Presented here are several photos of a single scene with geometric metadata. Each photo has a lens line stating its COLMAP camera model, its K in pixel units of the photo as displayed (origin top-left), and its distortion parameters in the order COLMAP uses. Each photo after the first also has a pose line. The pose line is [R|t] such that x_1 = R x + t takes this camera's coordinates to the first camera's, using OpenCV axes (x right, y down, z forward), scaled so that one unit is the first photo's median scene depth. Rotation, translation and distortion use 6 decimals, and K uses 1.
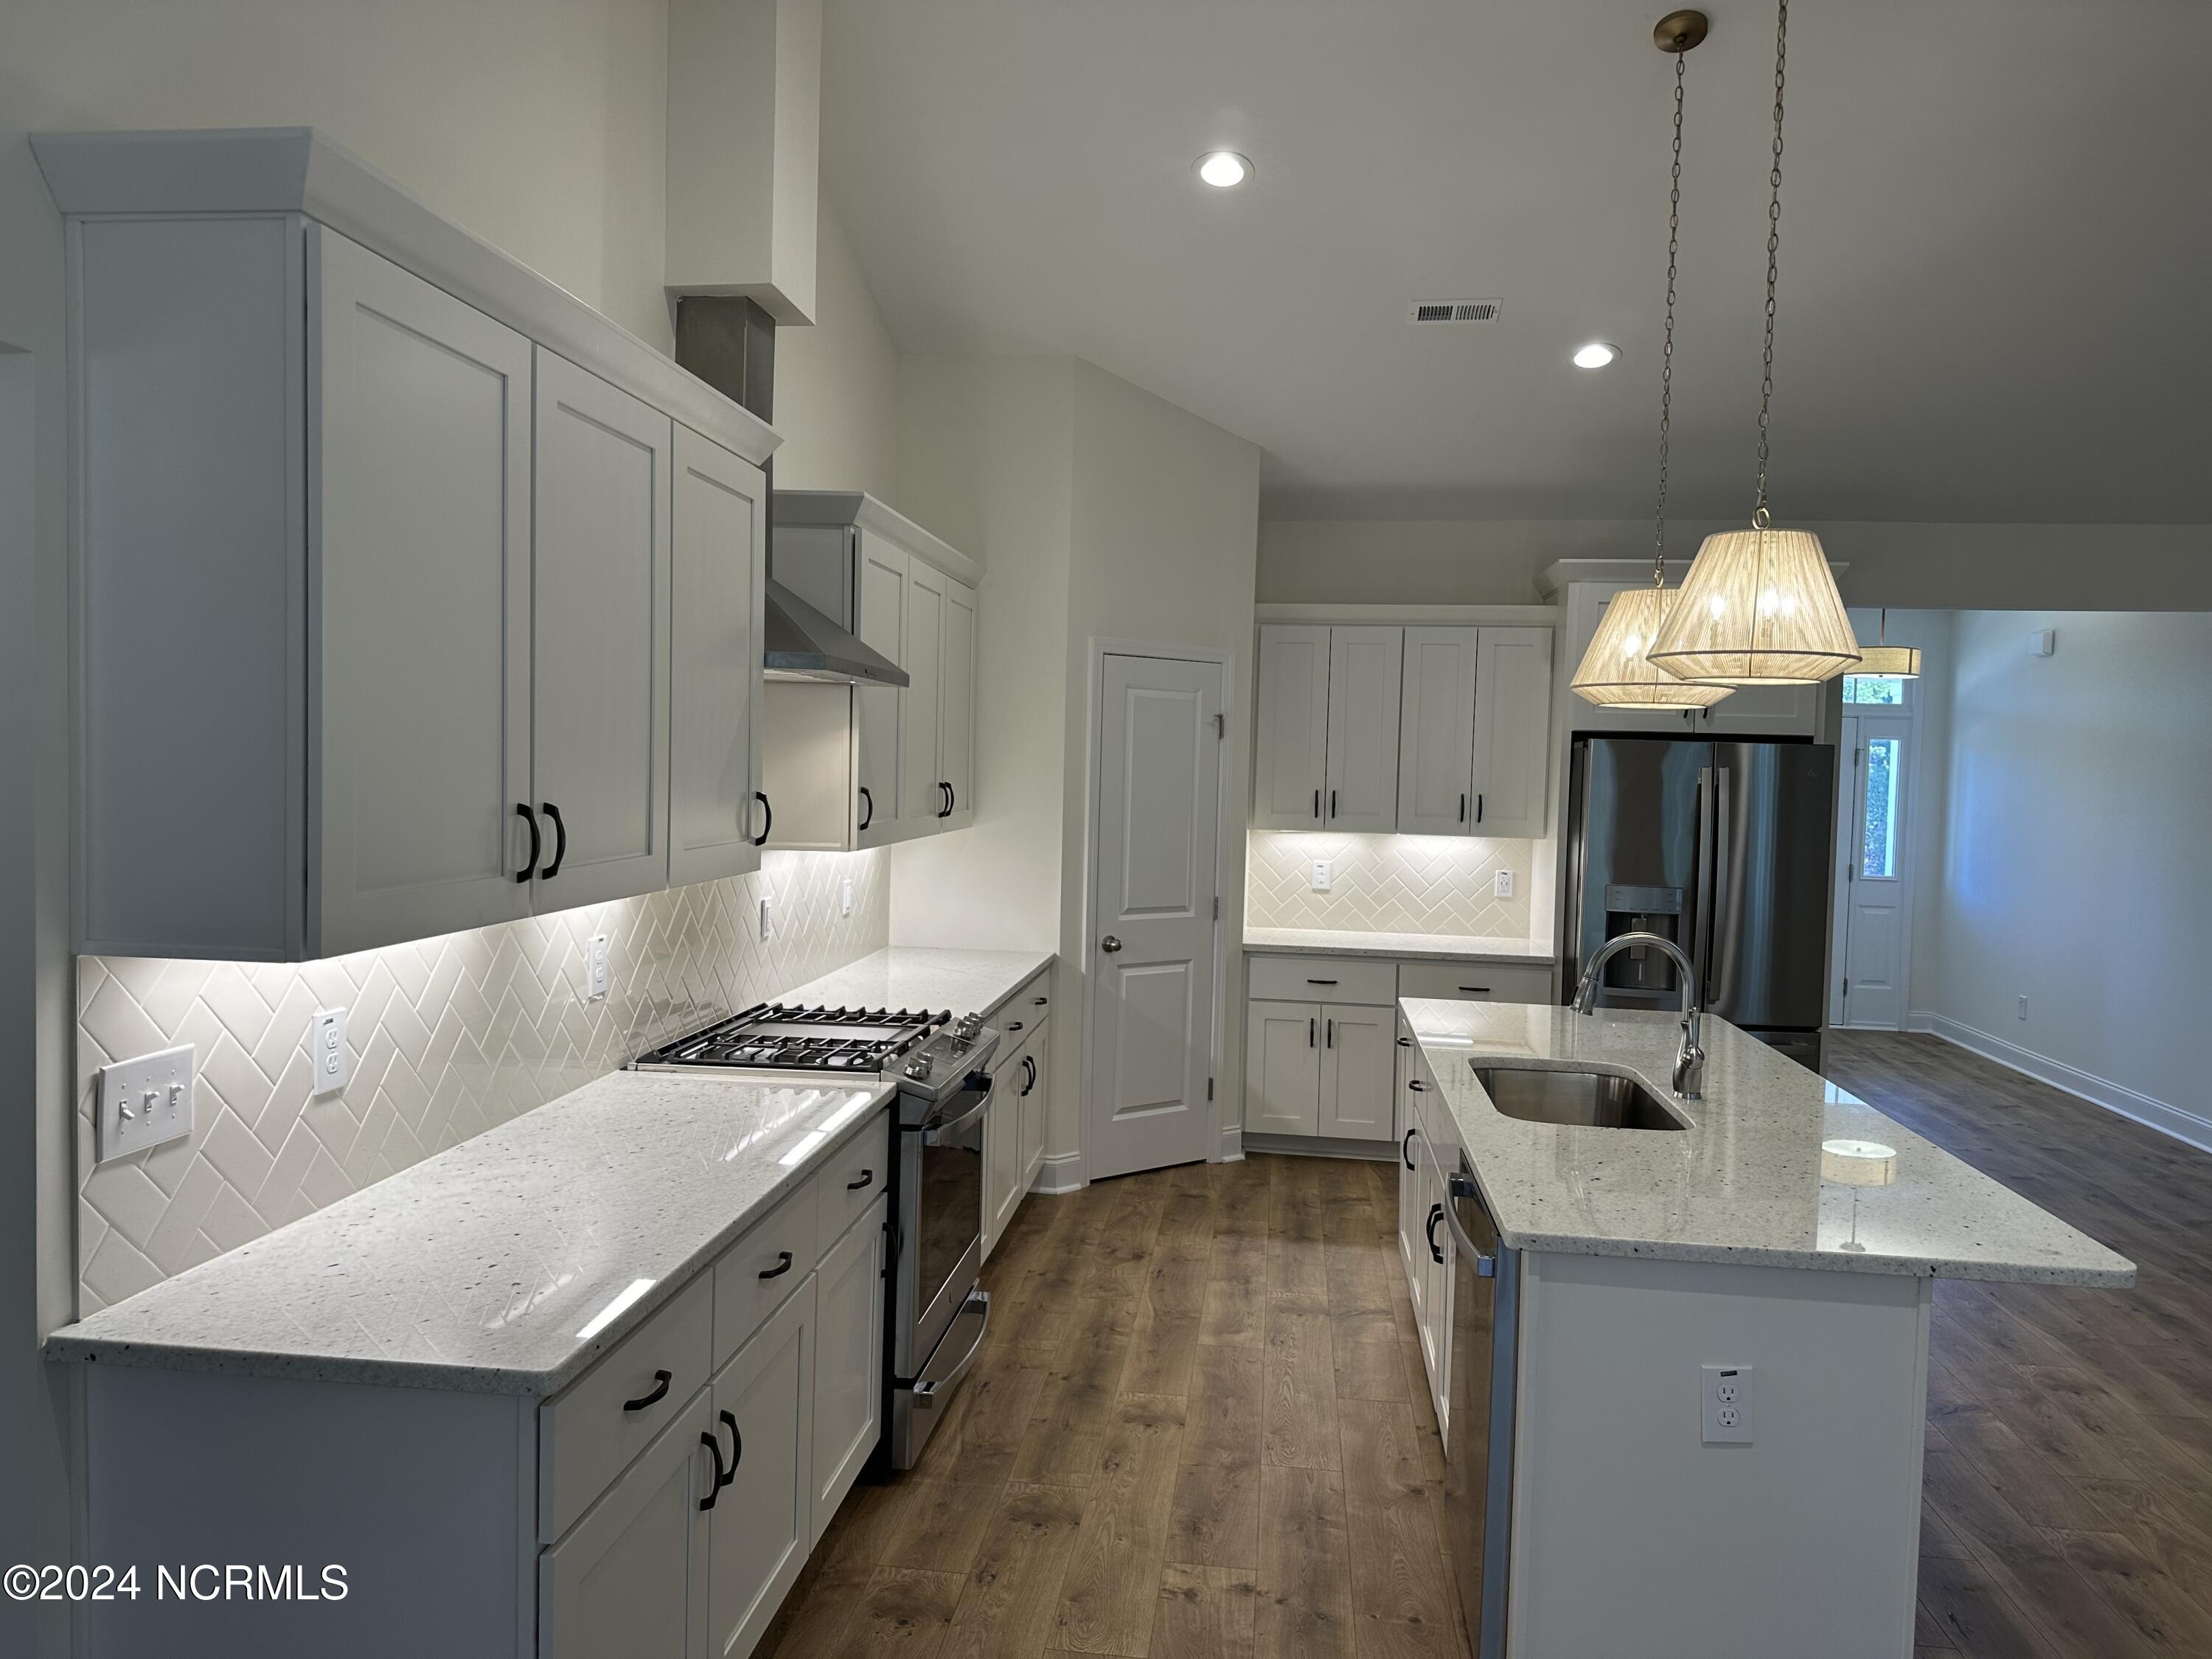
lens RADIAL K [[1554.2, 0, 1101.2], [0, 1554.2, 814.8], [0, 0, 1]] dist [0.084912, -0.104998]
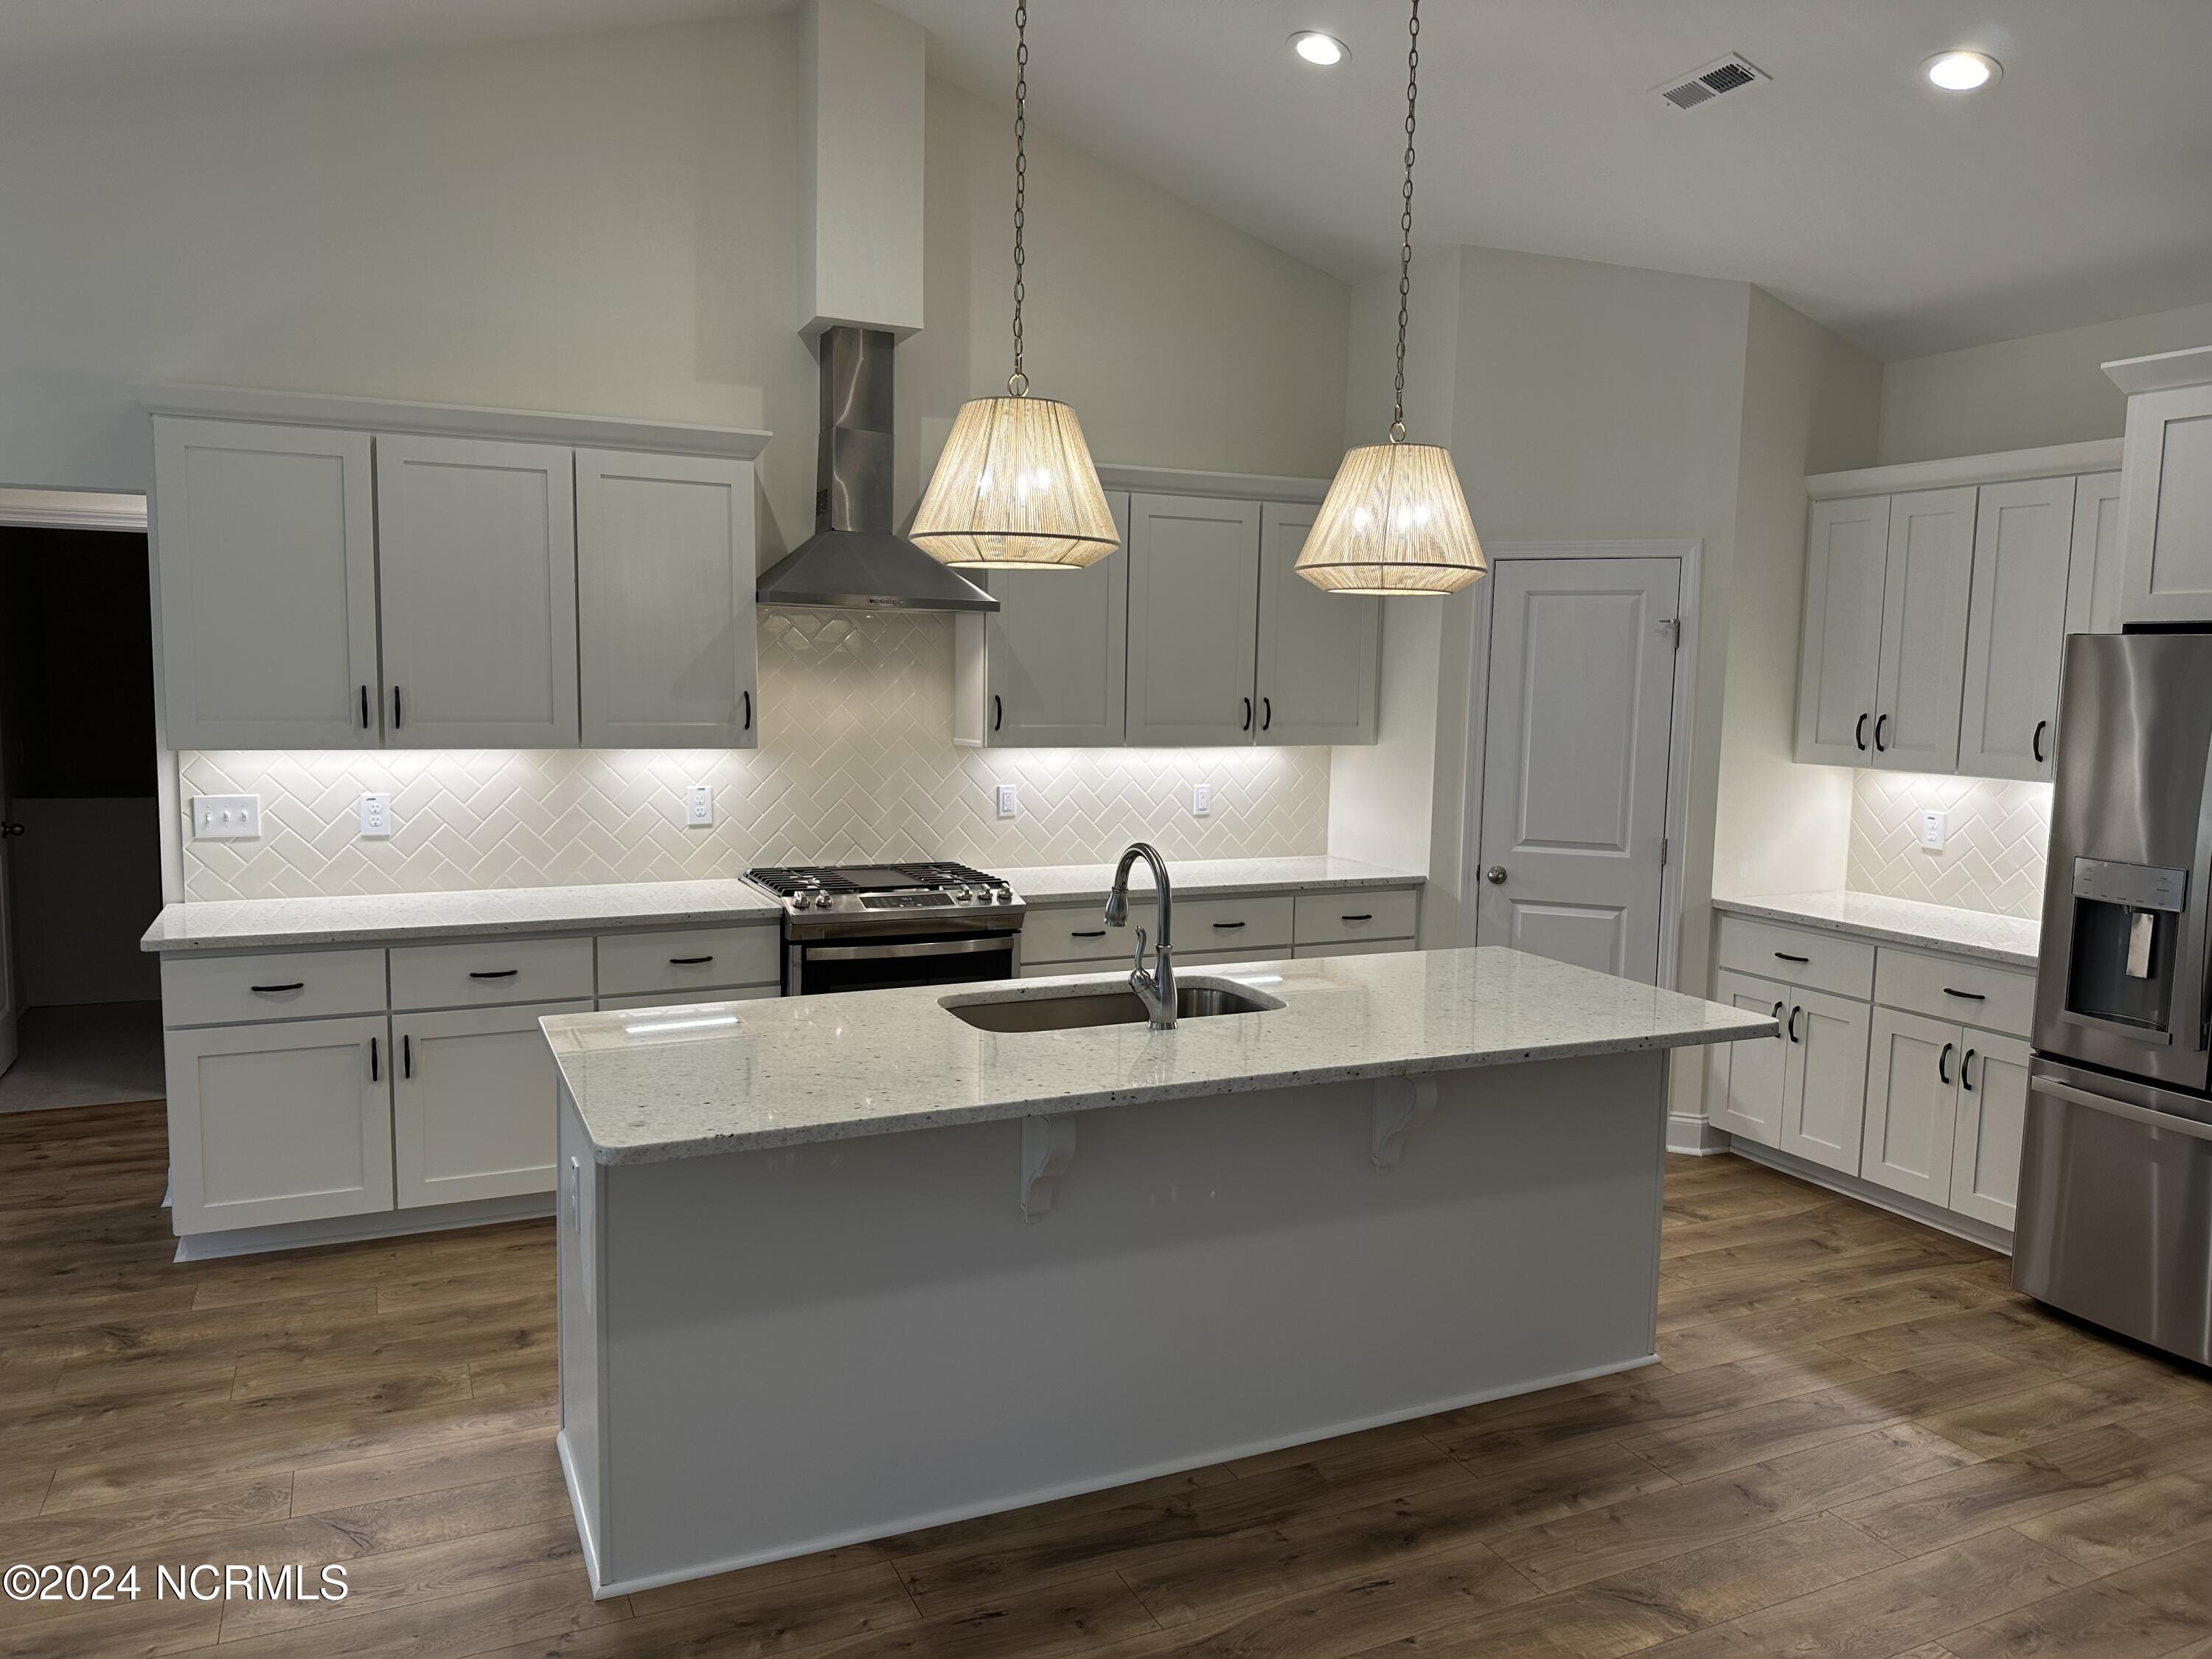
lens RADIAL K [[1555.6, 0, 1106.0], [0, 1555.6, 829.5], [0, 0, 1]] dist [0.076808, -0.104271]
pose [[0.522393, 0.067385, -0.850038, 0.709159], [-0.035007, 0.997727, 0.057579, 0.010467], [0.851986, -0.000322, 0.523564, 0.325219]]
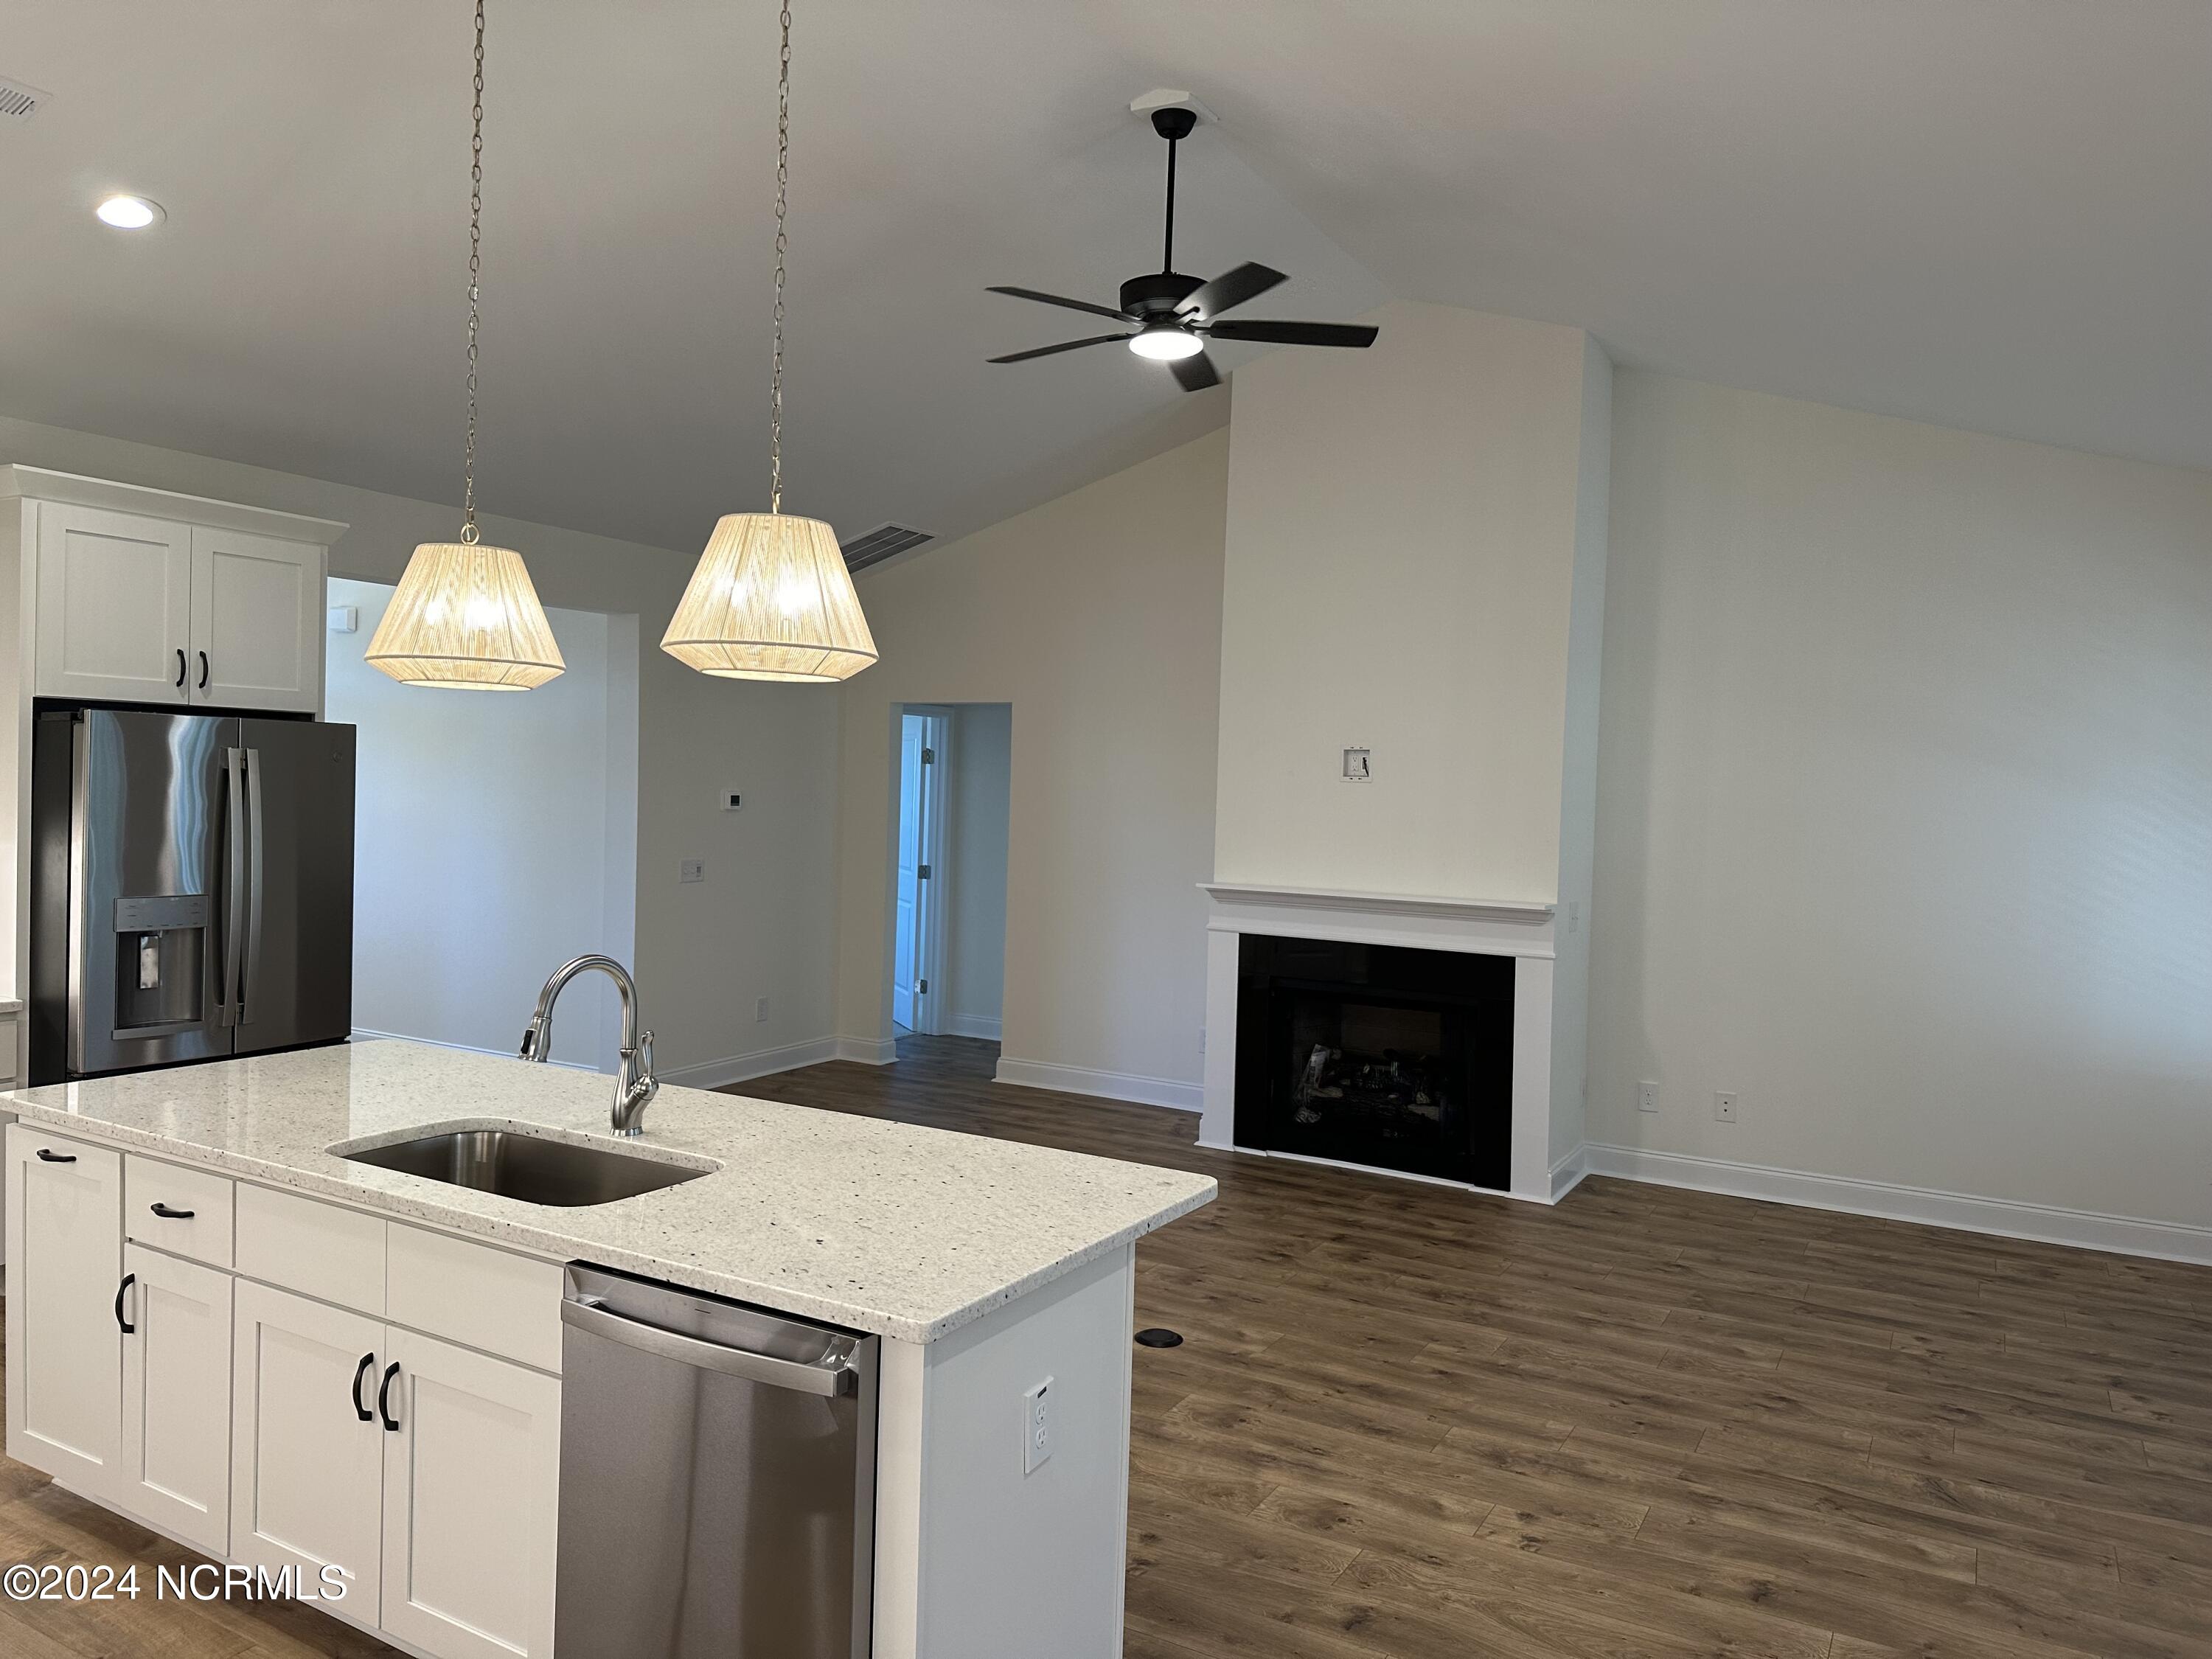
lens RADIAL K [[1564.1, 0, 1106.0], [0, 1564.1, 829.5], [0, 0, 1]] dist [0.084154, -0.133801]
pose [[0.389645, -0.046755, 0.919778, -0.222379], [0.014267, 0.998897, 0.044733, -0.019183], [-0.920855, -0.004307, 0.389882, 0.266035]]
